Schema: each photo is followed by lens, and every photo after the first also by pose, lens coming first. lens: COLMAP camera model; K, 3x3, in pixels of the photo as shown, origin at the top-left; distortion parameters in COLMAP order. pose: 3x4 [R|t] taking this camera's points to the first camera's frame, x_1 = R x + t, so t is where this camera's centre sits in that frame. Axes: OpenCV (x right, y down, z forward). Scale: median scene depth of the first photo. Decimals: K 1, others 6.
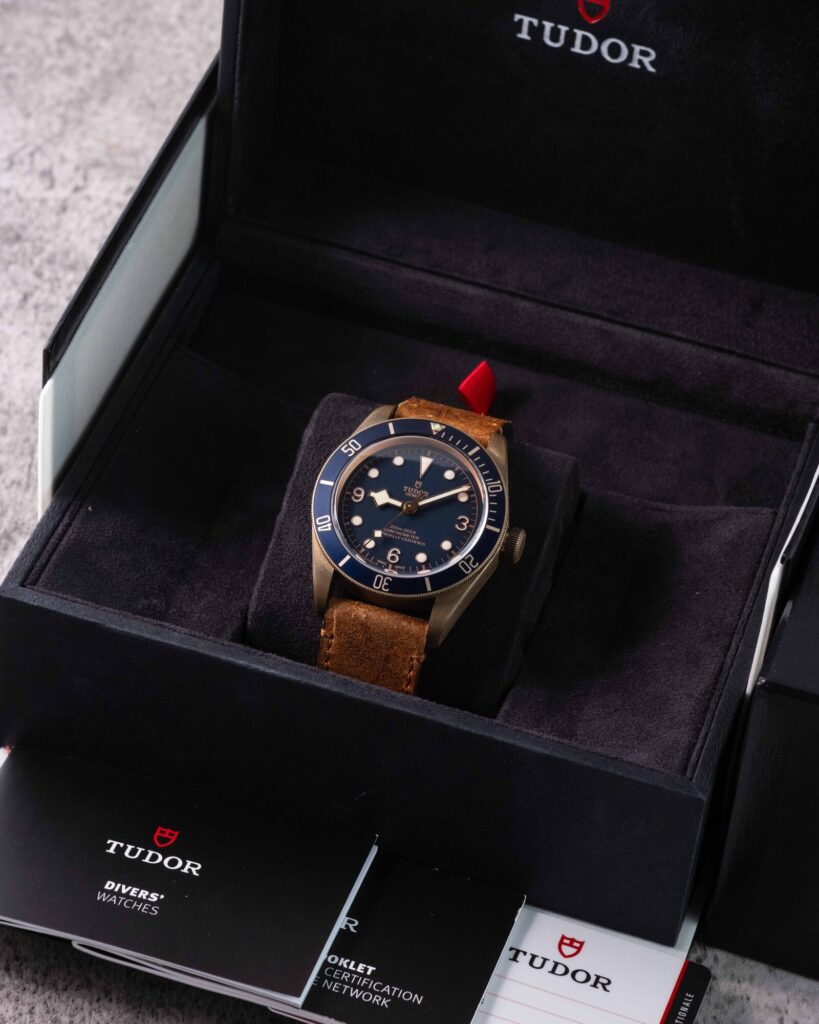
lens RADIAL K [[4125.3, 0, 409.5], [0, 4125.3, 512.0], [0, 0, 1]] dist [0.222683, 1.440625]
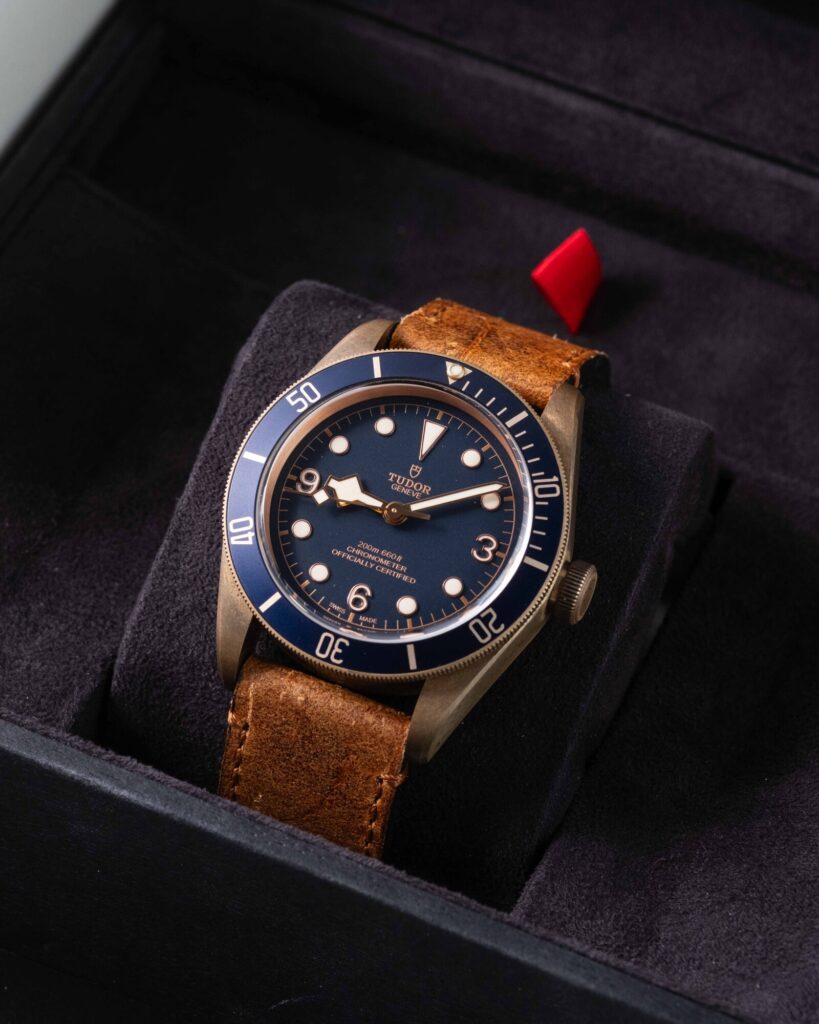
lens RADIAL K [[4125.3, 0, 409.5], [0, 4125.3, 512.0], [0, 0, 1]] dist [0.222683, 1.440625]
pose [[0.993379, 0.072891, -0.088801, 0.052083], [-0.063441, 0.992452, 0.104945, -0.060499], [0.095780, -0.098617, 0.990505, 0.436984]]
